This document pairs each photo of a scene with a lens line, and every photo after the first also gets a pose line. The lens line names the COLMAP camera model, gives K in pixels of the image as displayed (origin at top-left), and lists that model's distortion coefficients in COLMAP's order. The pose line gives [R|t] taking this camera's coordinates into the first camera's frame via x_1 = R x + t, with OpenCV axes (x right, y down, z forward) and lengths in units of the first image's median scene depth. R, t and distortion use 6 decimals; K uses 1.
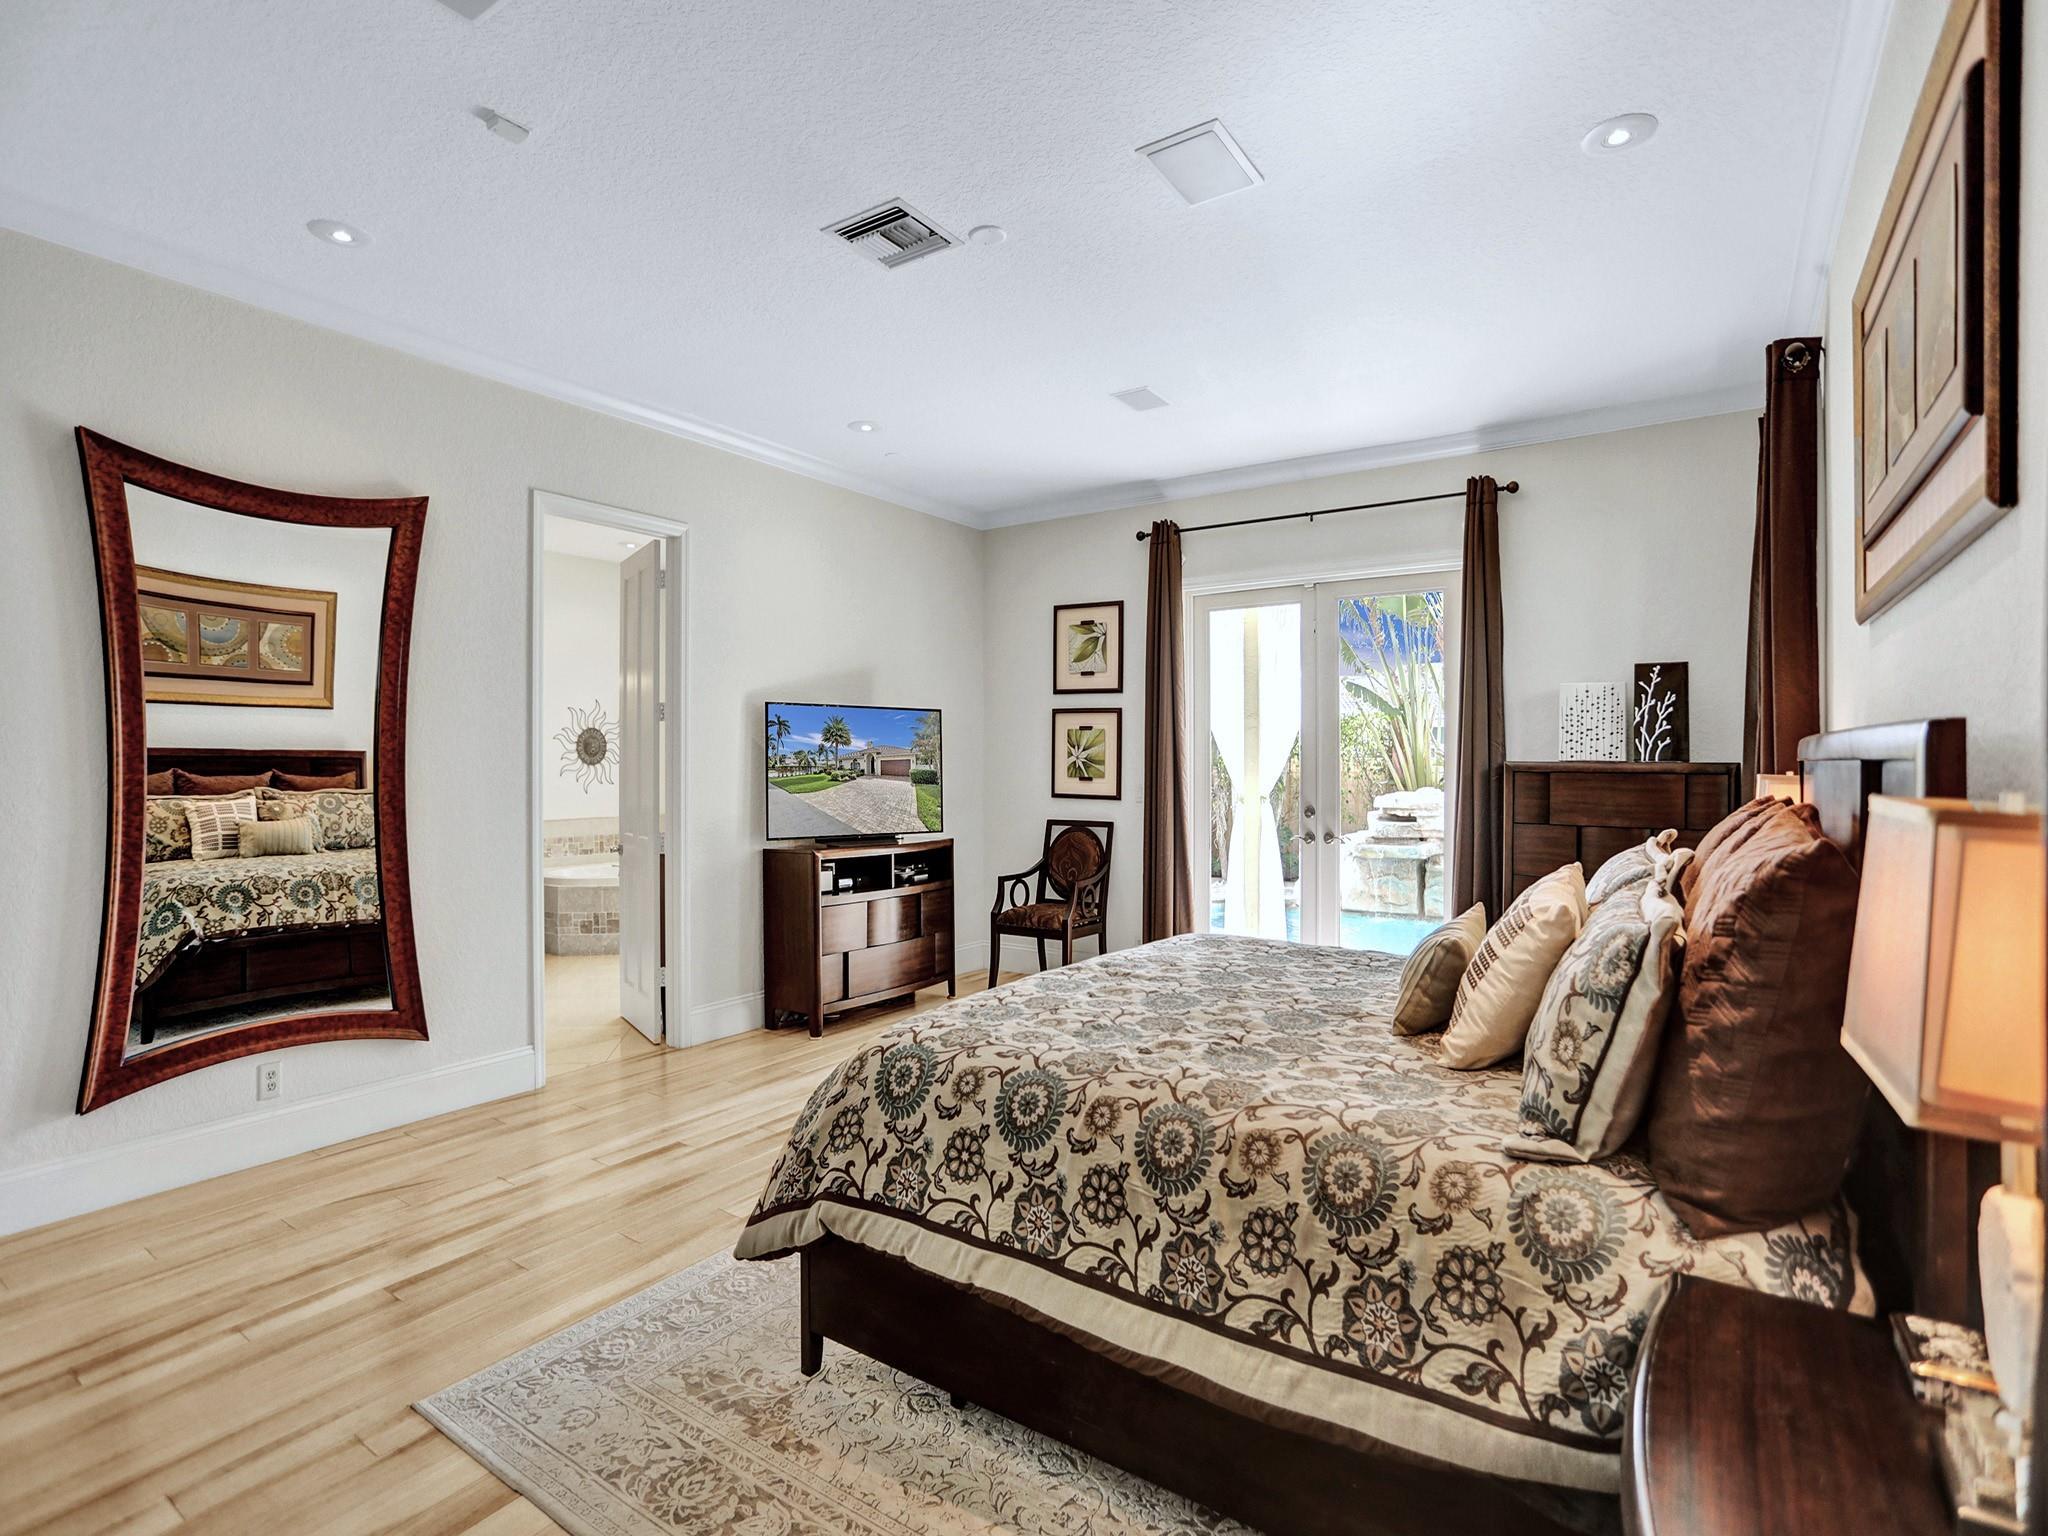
lens RADIAL K [[1009.0, 0, 1019.9], [0, 1009.0, 763.6], [0, 0, 1]] dist [-0.054055, 0.024426]
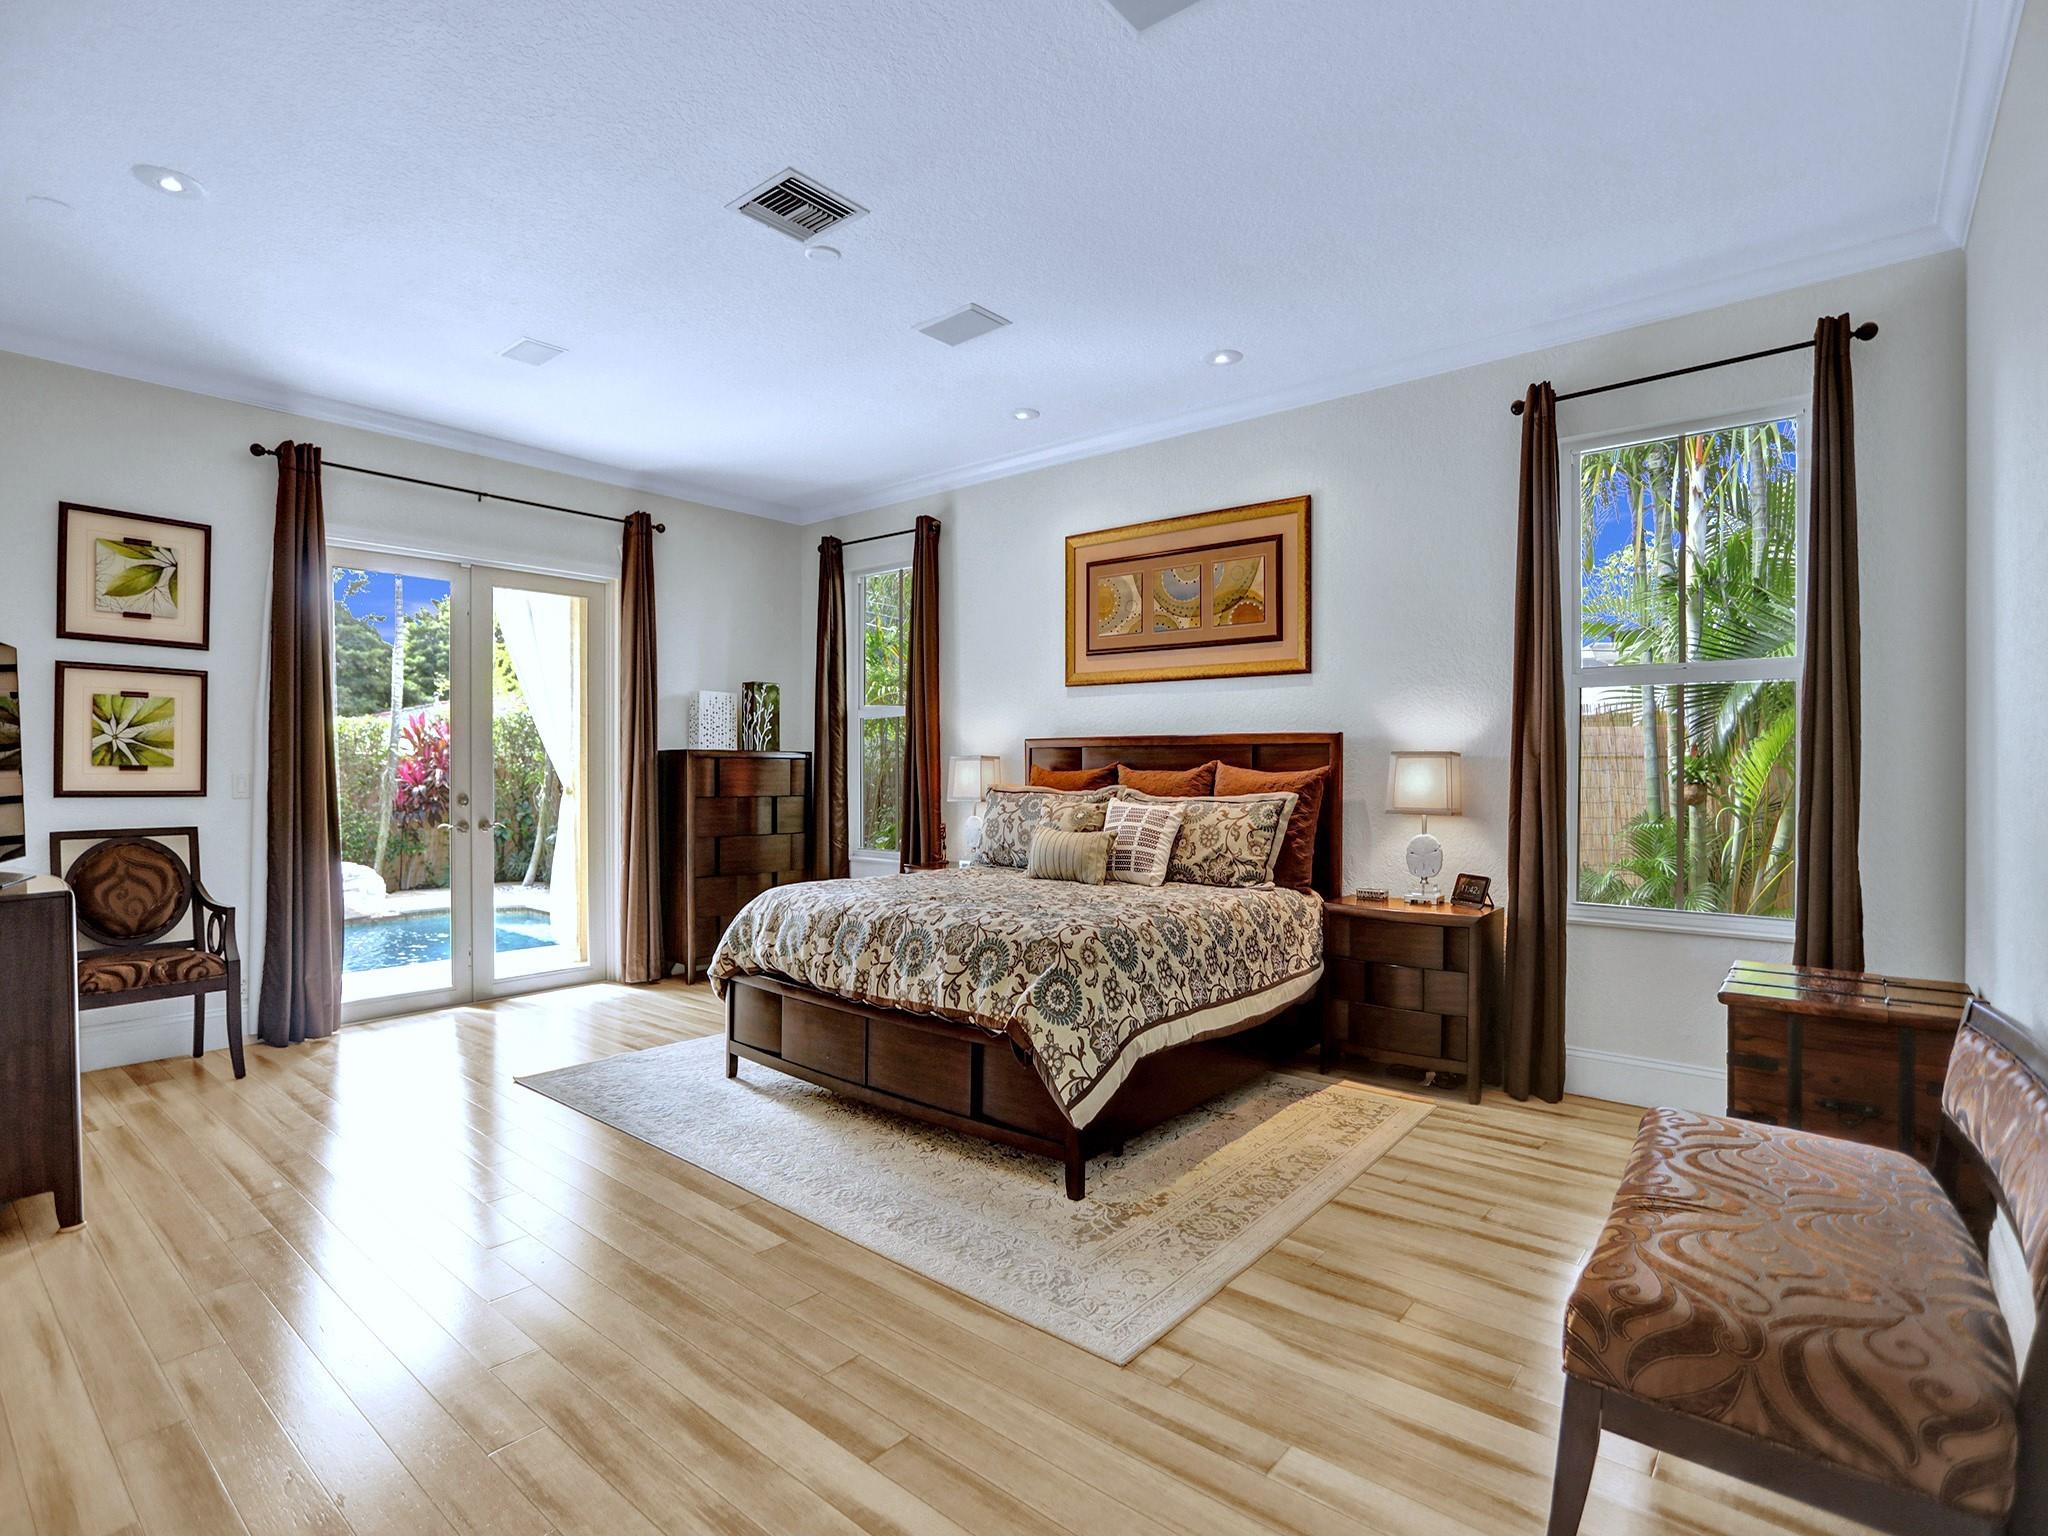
lens RADIAL K [[1009.0, 0, 1019.9], [0, 1009.0, 763.6], [0, 0, 1]] dist [-0.054055, 0.024426]
pose [[0.101695, 0.001755, 0.994814, -0.594802], [0.000661, 0.999998, -0.001831, 0.015096], [-0.994815, 0.000844, 0.101693, 0.363554]]
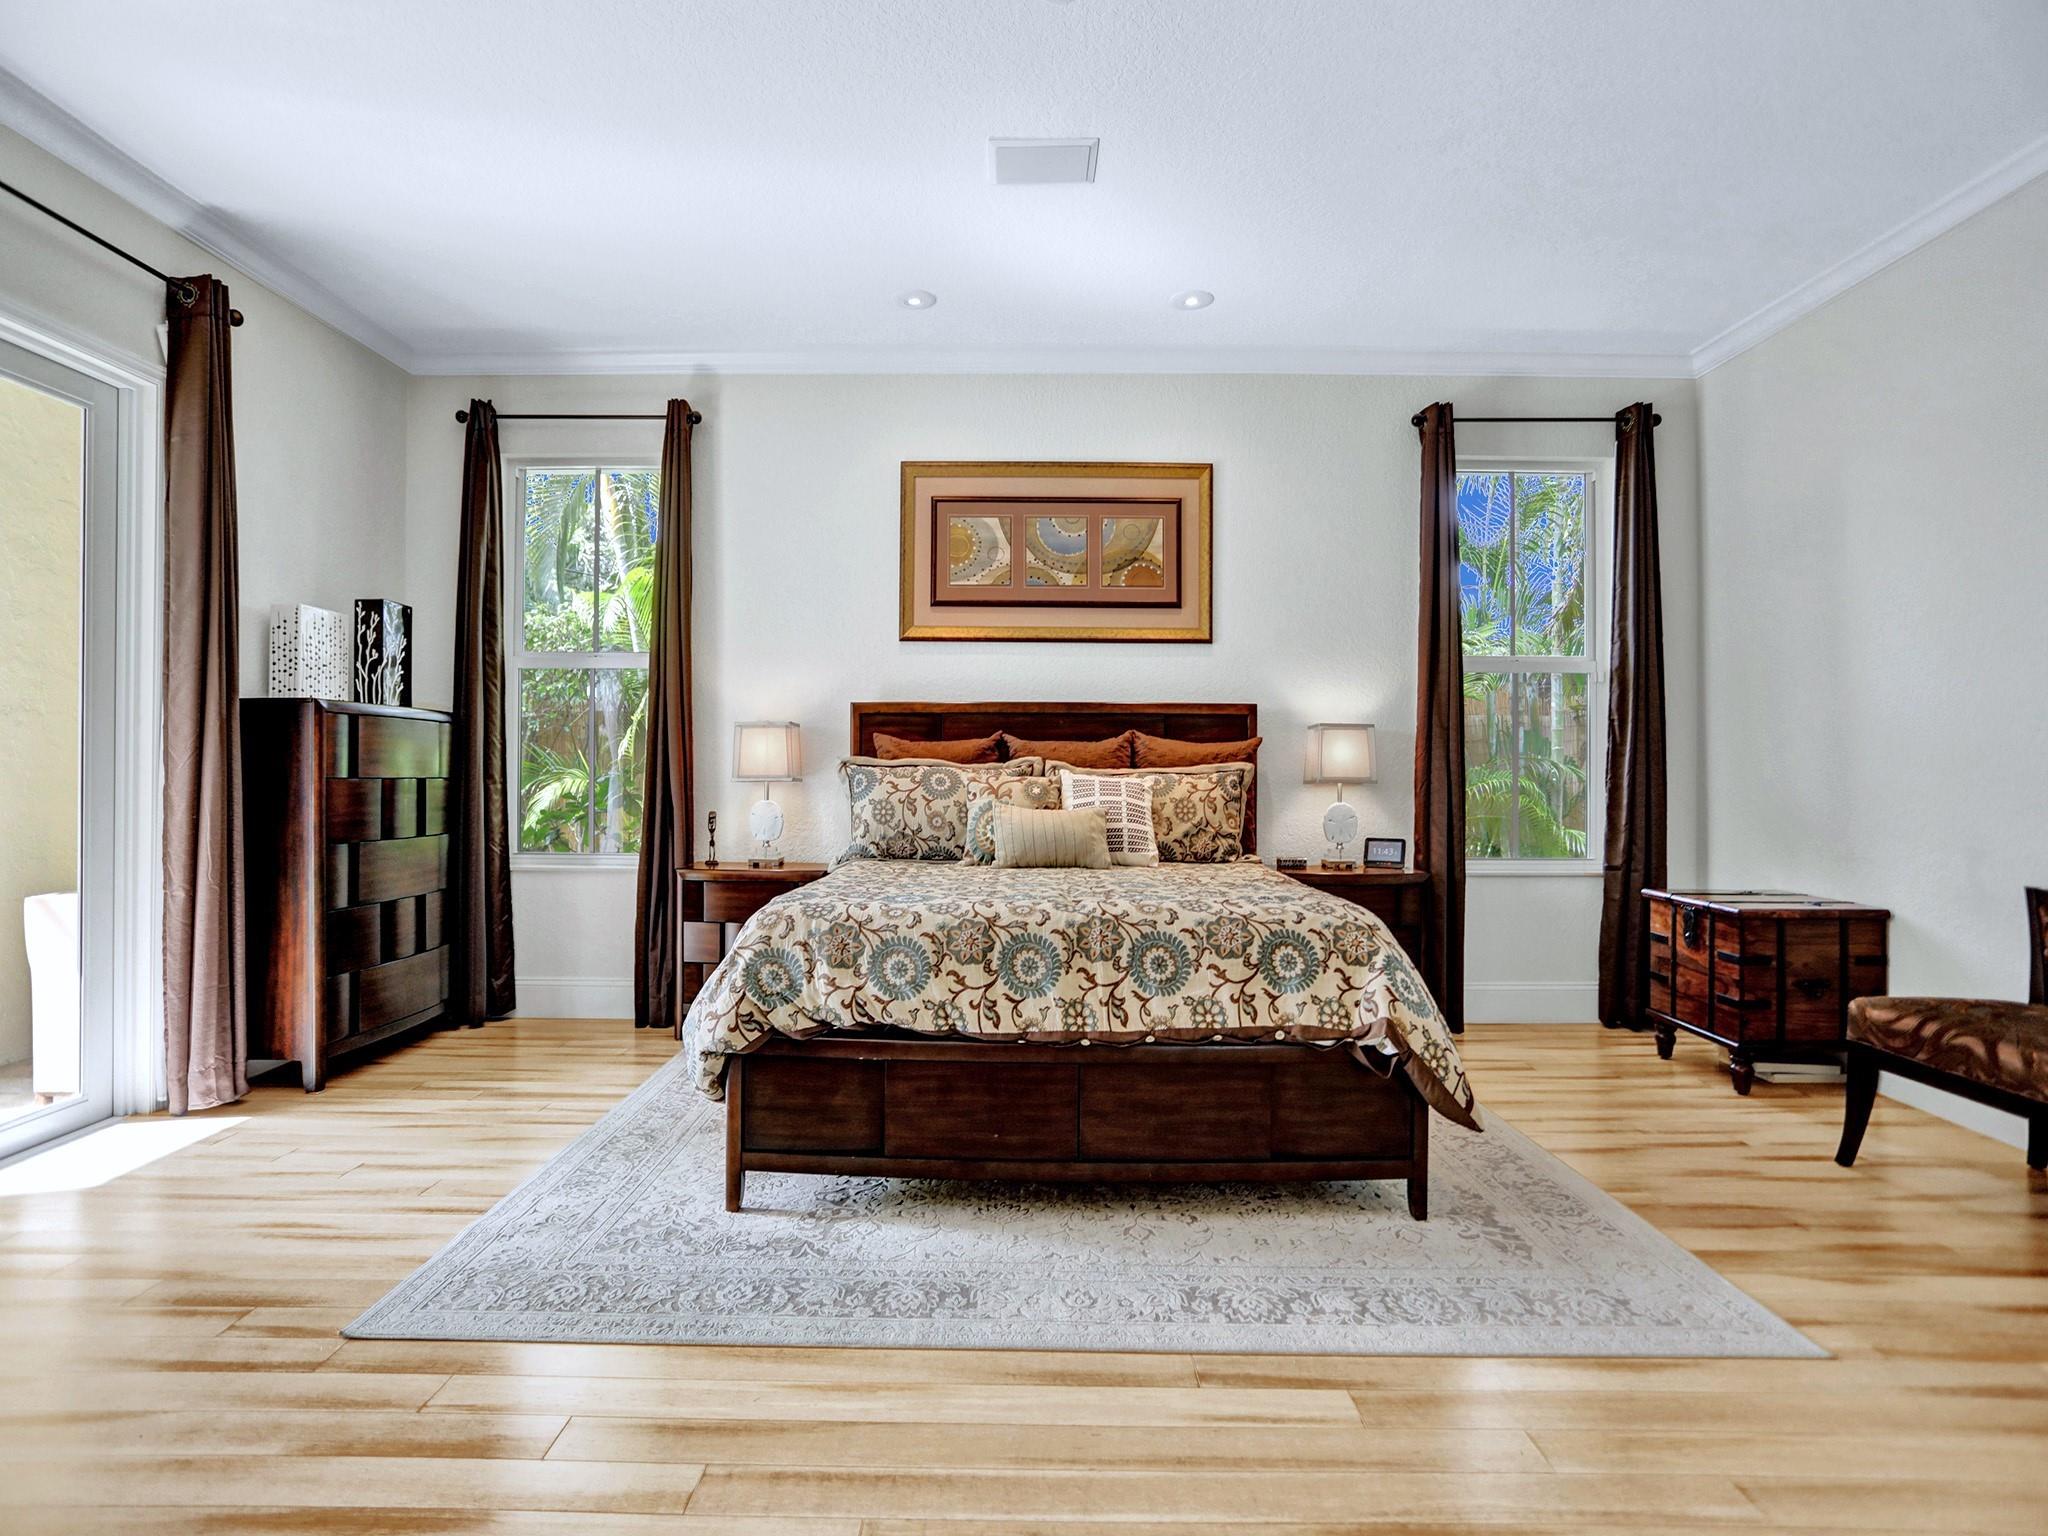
lens RADIAL K [[1015.0, 0, 1014.9], [0, 1015.0, 753.2], [0, 0, 1]] dist [-0.054153, 0.028543]
pose [[-0.551333, 0.007033, 0.834255, -0.353278], [-0.003974, 0.999931, -0.011056, 0.037087], [-0.834276, -0.009411, -0.551267, 0.780979]]
